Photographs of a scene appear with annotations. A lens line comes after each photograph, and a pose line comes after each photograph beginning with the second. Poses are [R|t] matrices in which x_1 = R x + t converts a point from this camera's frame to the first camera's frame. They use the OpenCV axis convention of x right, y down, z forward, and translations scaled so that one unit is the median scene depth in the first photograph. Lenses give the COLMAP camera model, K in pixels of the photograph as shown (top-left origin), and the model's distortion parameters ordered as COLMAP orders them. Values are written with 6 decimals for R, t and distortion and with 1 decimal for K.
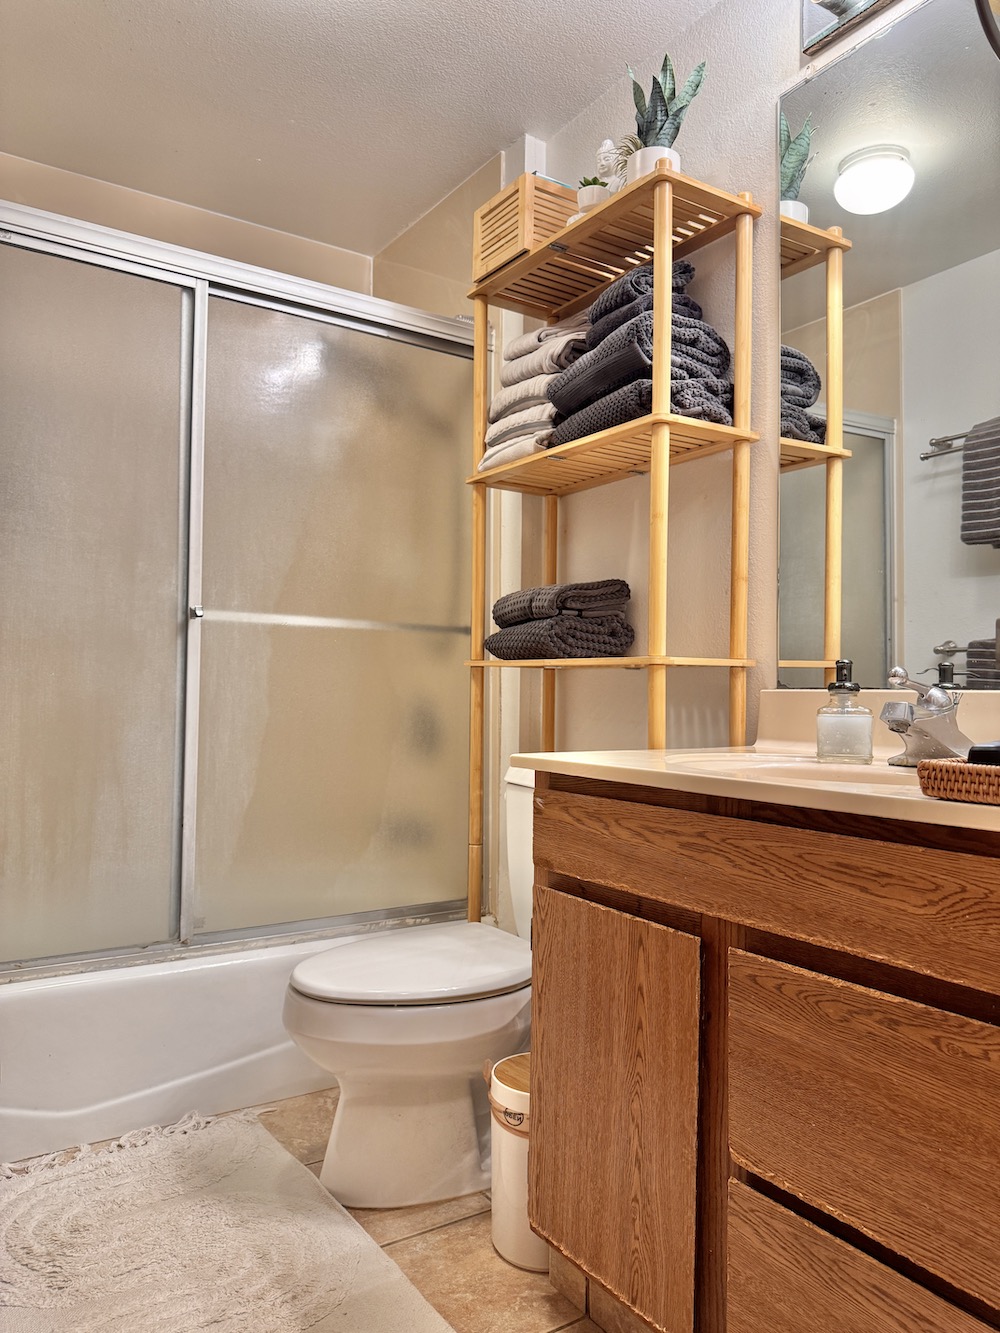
lens RADIAL K [[947.9, 0, 502.4], [0, 947.9, 667.6], [0, 0, 1]] dist [0.008572, -0.037282]
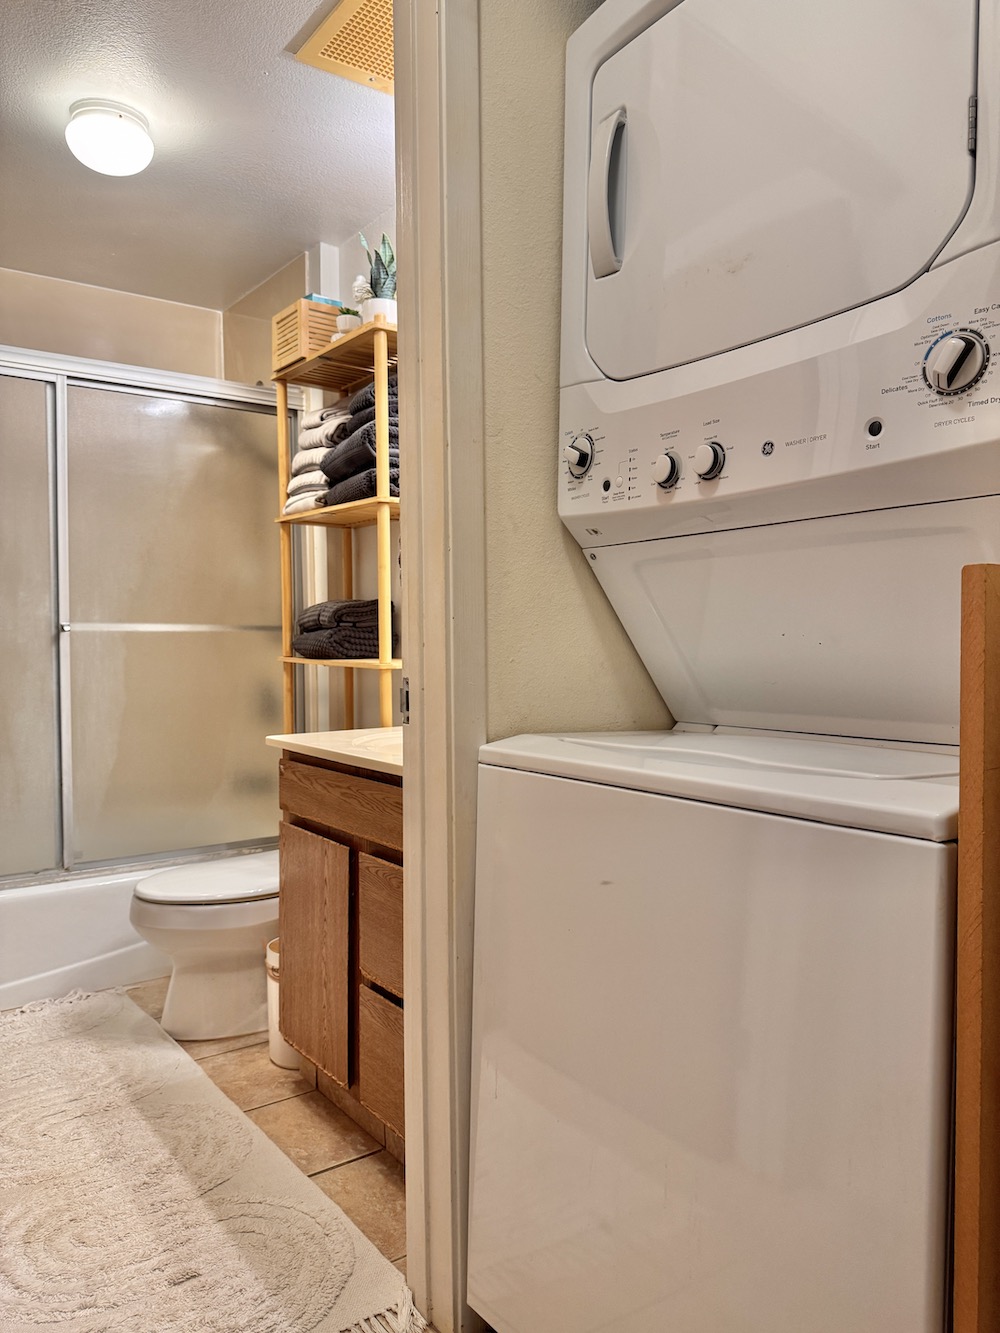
lens RADIAL K [[947.9, 0, 496.6], [0, 947.9, 676.8], [0, 0, 1]] dist [0.008572, -0.037282]
pose [[0.998604, -0.012754, 0.051258, 0.232277], [0.009283, 0.997683, 0.067395, -0.078002], [-0.051999, -0.066825, 0.996409, -0.402149]]
